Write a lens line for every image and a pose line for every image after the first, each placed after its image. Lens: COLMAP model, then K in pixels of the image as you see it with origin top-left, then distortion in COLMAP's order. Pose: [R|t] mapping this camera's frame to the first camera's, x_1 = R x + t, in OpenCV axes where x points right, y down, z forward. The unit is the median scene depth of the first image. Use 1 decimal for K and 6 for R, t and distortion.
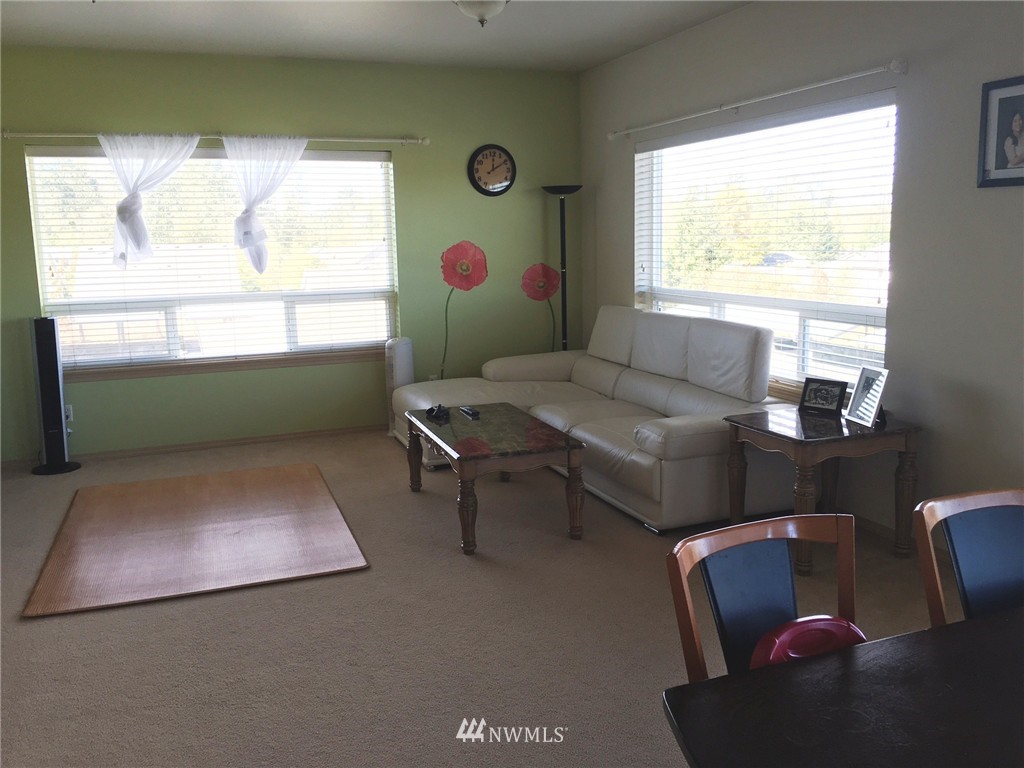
lens RADIAL K [[871.1, 0, 506.8], [0, 871.1, 364.4], [0, 0, 1]] dist [0.063297, -0.081128]
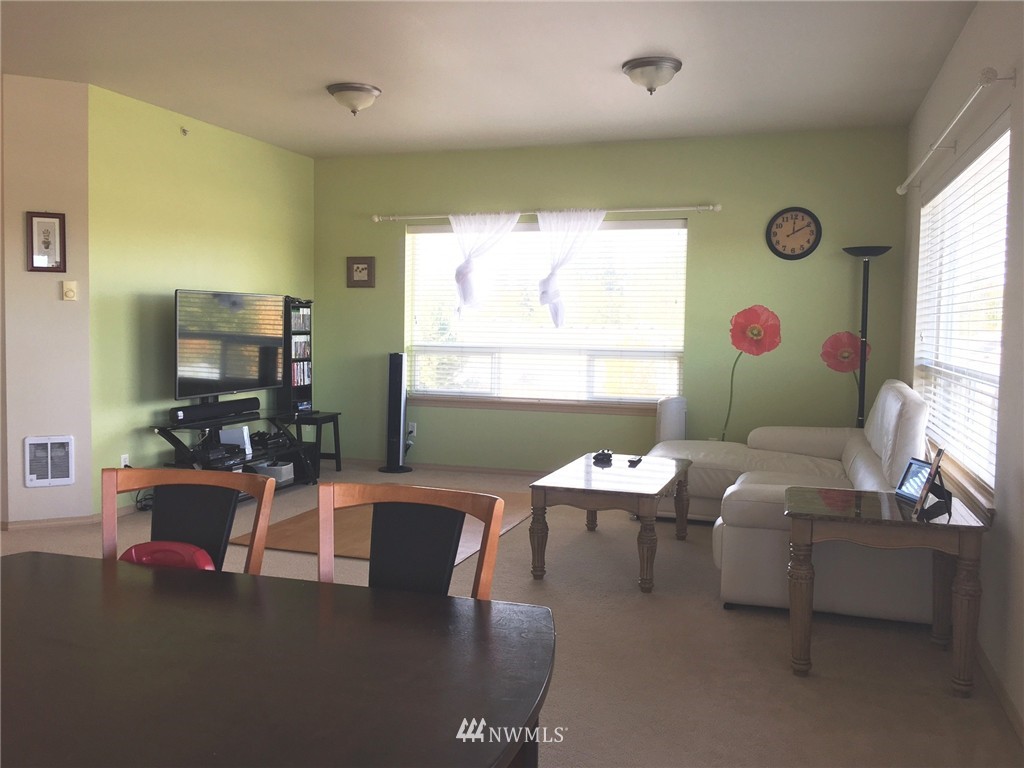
lens RADIAL K [[871.1, 0, 506.8], [0, 871.1, 364.4], [0, 0, 1]] dist [0.063297, -0.081128]
pose [[0.778939, 0.062460, -0.623981, 0.375726], [-0.123528, 0.990814, -0.055025, 0.014106], [0.614813, 0.119940, 0.779500, 0.074259]]
